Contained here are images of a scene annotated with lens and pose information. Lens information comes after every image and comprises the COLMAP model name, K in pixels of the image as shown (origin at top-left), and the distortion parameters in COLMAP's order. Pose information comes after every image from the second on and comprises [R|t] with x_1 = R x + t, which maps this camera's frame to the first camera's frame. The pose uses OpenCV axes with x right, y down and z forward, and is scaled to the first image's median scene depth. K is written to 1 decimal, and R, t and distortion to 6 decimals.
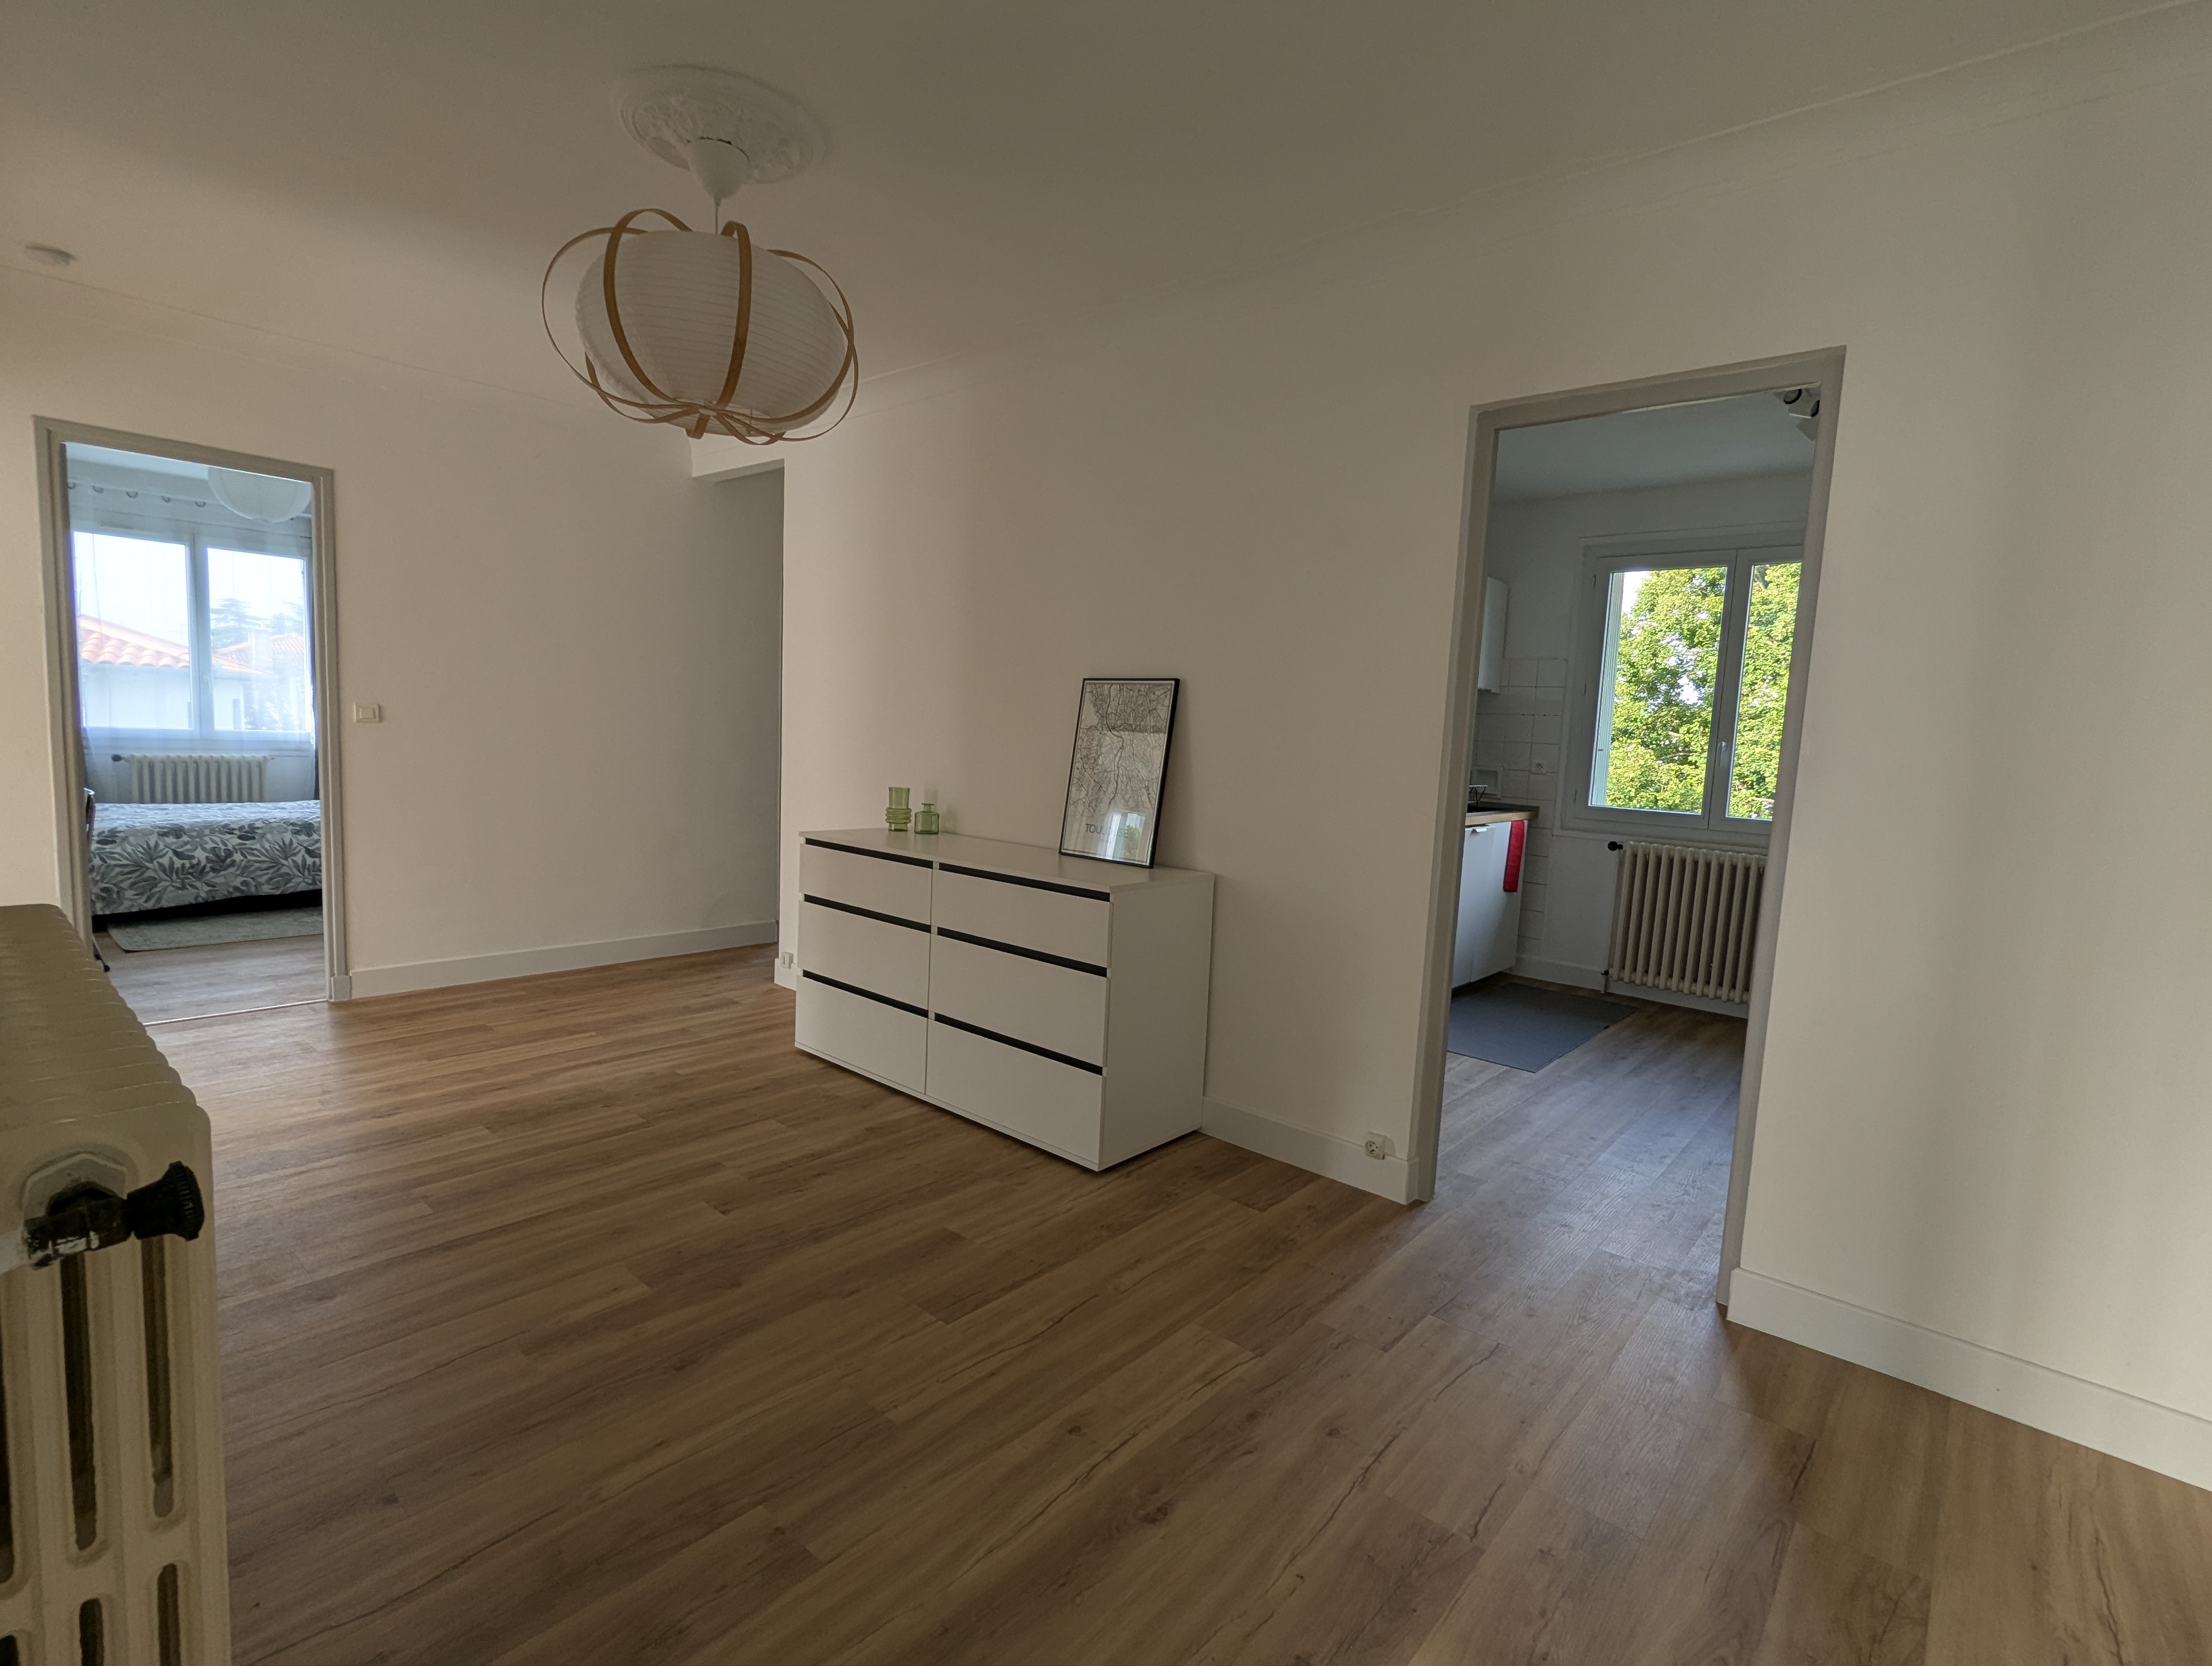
lens RADIAL K [[1042.3, 0, 1094.5], [0, 1042.3, 831.0], [0, 0, 1]] dist [-0.020004, -0.000255]
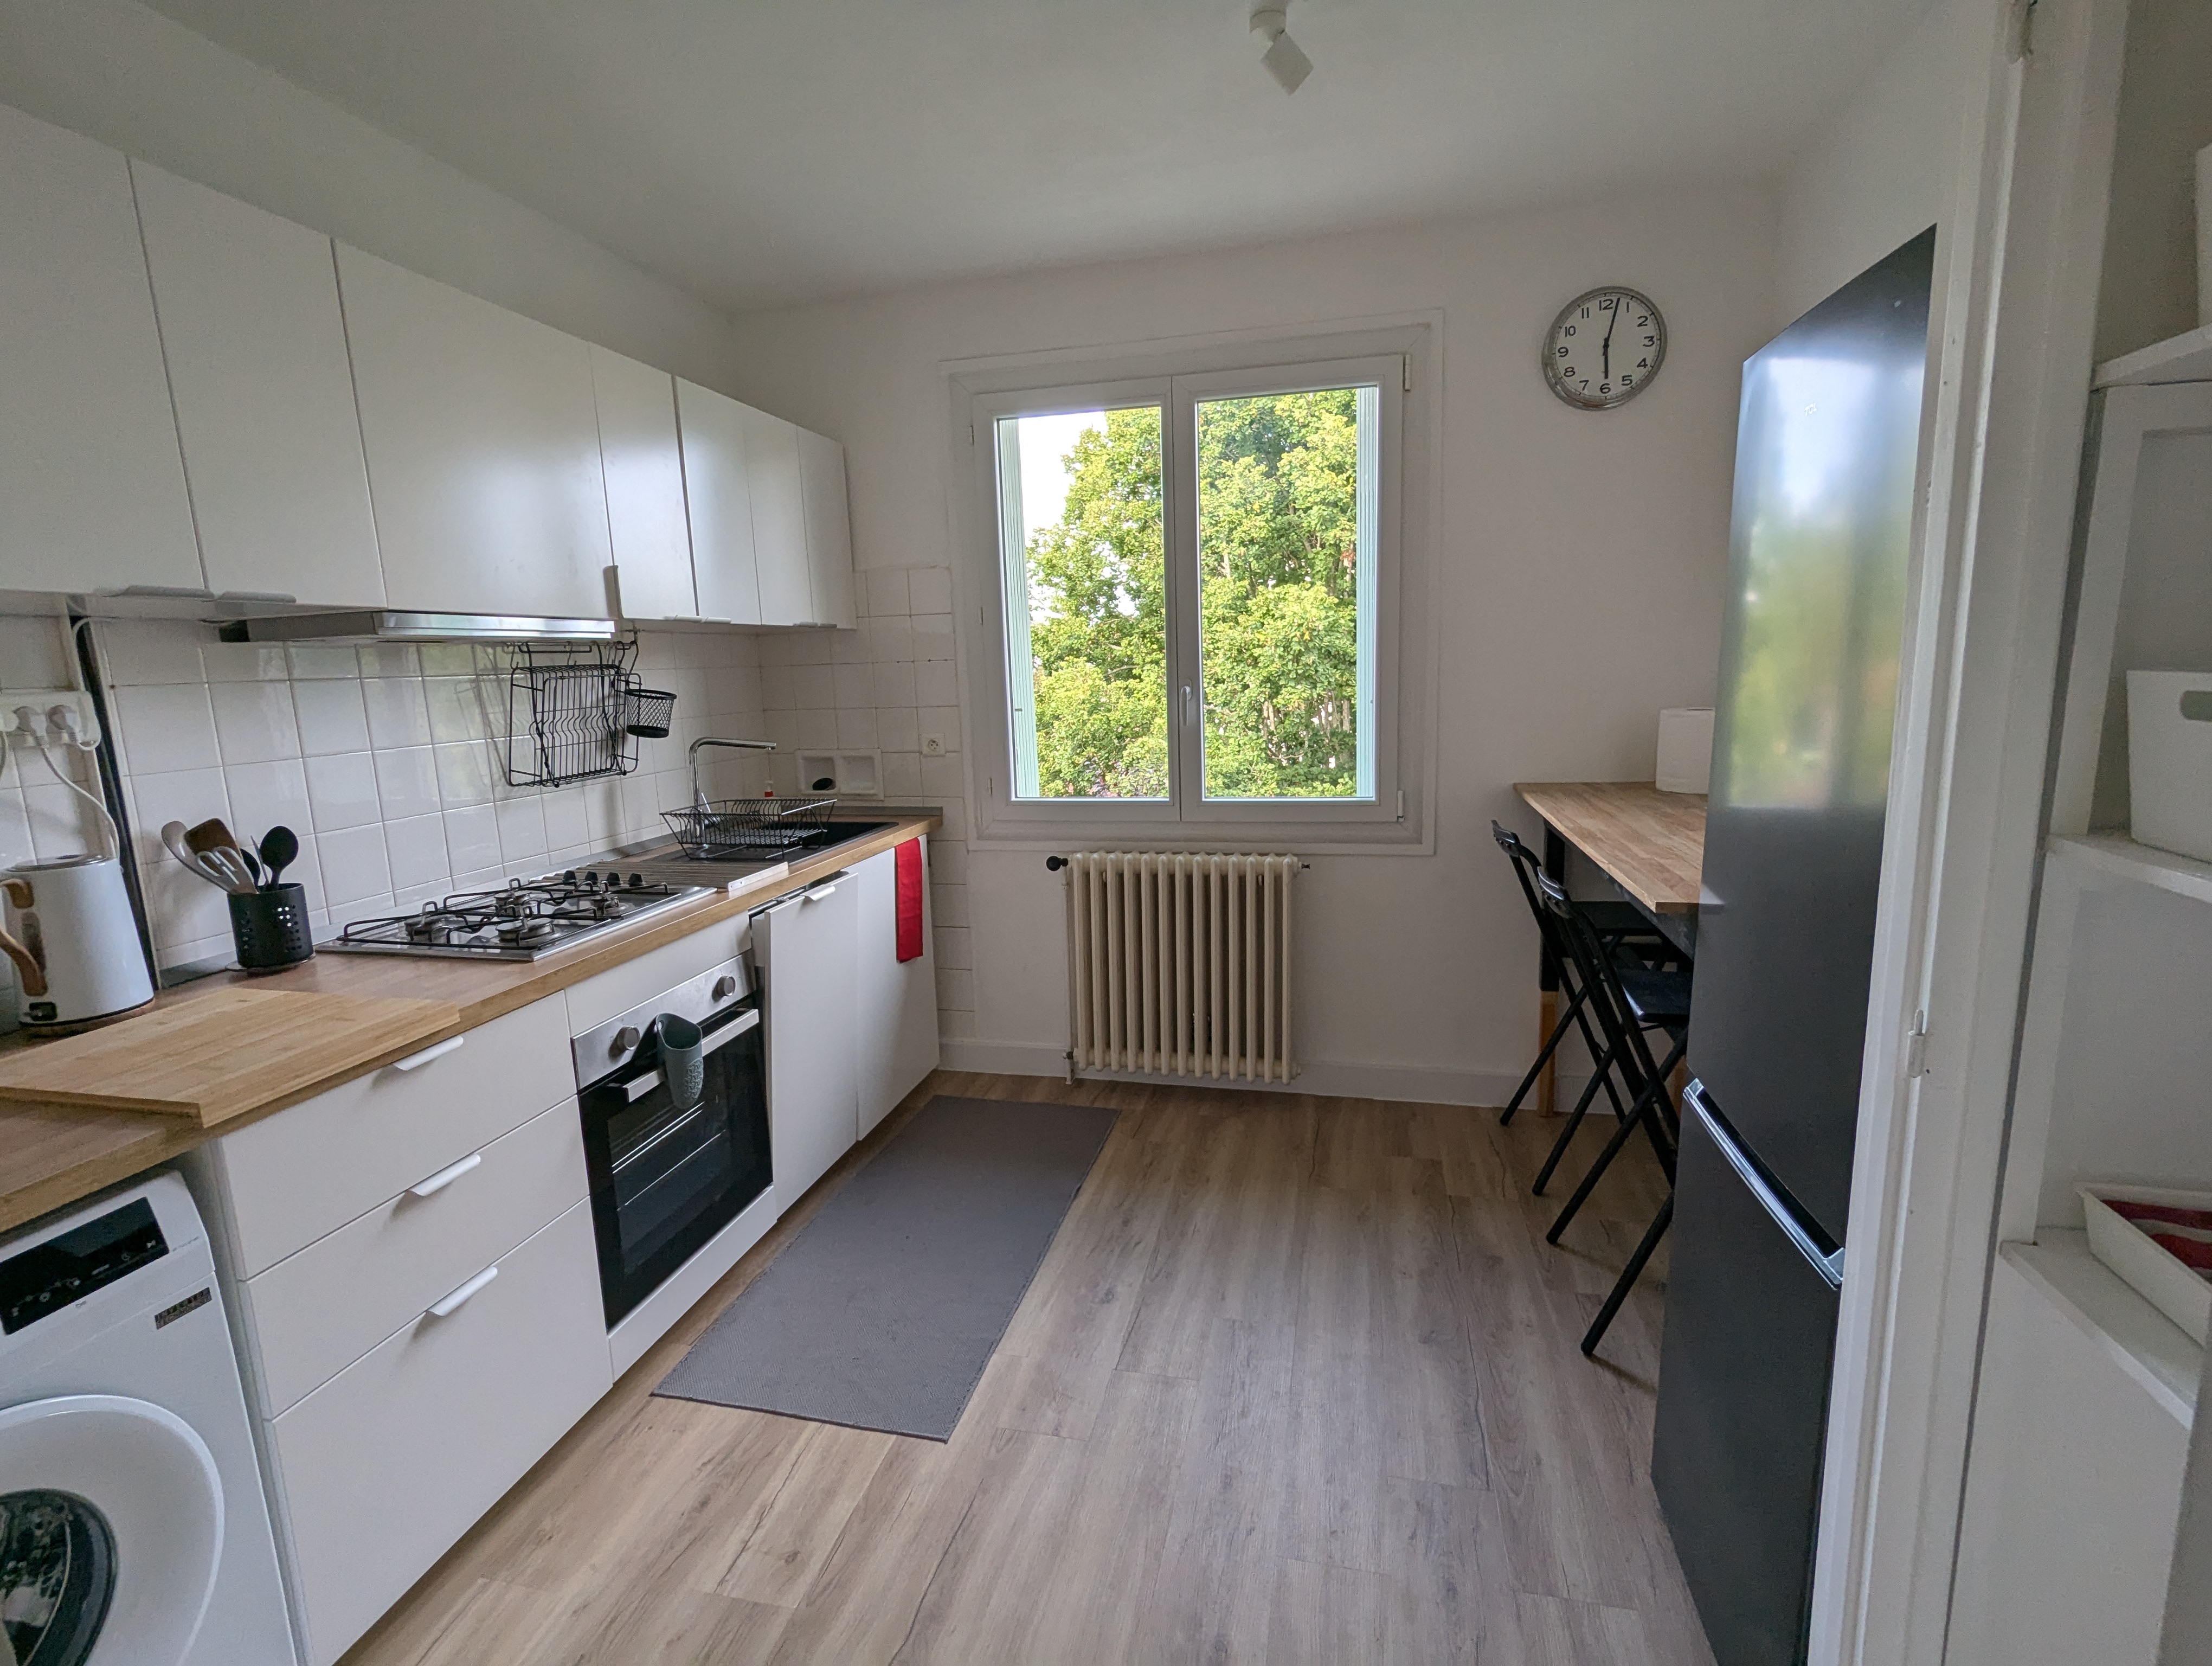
lens RADIAL K [[1042.3, 0, 1107.2], [0, 1042.3, 836.3], [0, 0, 1]] dist [-0.020004, -0.000255]
pose [[0.875407, -0.153942, 0.458219, 0.089651], [0.120378, 0.987497, 0.101780, -0.023183], [-0.468158, -0.033940, 0.882992, 0.158571]]
